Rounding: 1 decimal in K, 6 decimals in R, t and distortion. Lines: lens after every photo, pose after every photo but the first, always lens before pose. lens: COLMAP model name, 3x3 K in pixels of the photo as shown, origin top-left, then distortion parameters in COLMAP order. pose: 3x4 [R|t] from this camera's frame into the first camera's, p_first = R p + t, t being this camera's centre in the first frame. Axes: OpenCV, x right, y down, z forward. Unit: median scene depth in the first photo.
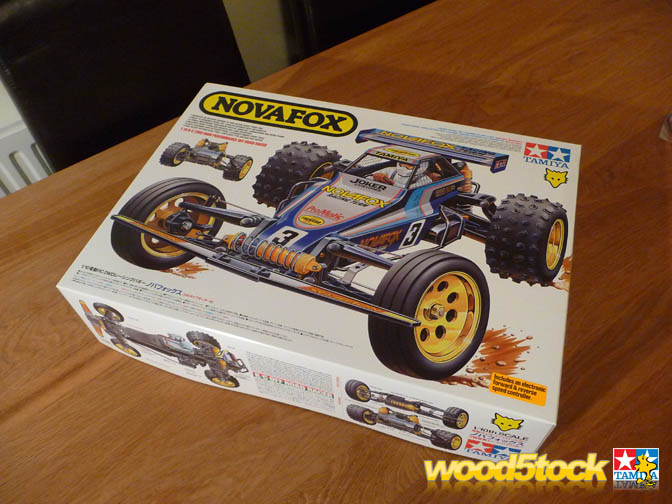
lens RADIAL K [[562.0, 0, 336.0], [0, 562.0, 252.0], [0, 0, 1]] dist [-0.042555, 0.002006]
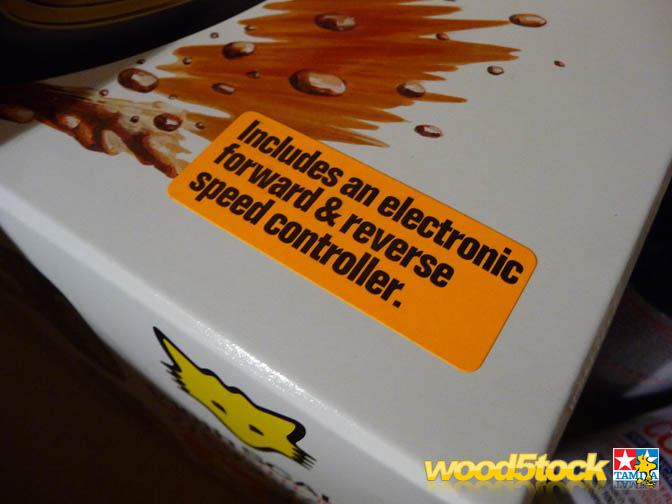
lens RADIAL K [[562.0, 0, 336.0], [0, 562.0, 252.0], [0, 0, 1]] dist [-0.042555, 0.002006]
pose [[0.963124, 0.248659, -0.102769, 0.333791], [-0.237472, 0.965170, 0.109793, 0.231518], [0.126491, -0.081340, 0.988627, 0.828210]]
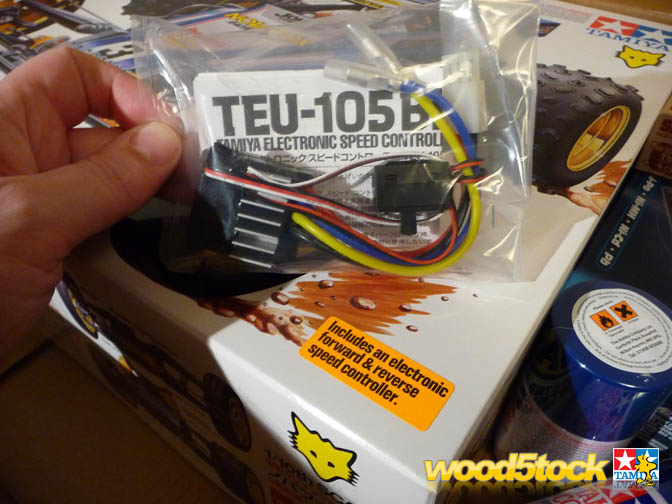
lens RADIAL K [[562.0, 0, 336.0], [0, 562.0, 252.0], [0, 0, 1]] dist [-0.042555, 0.002006]
pose [[0.949620, 0.241185, -0.200132, 0.348643], [-0.265965, 0.957967, -0.107522, 0.213622], [0.165787, 0.155333, 0.973851, 0.617330]]
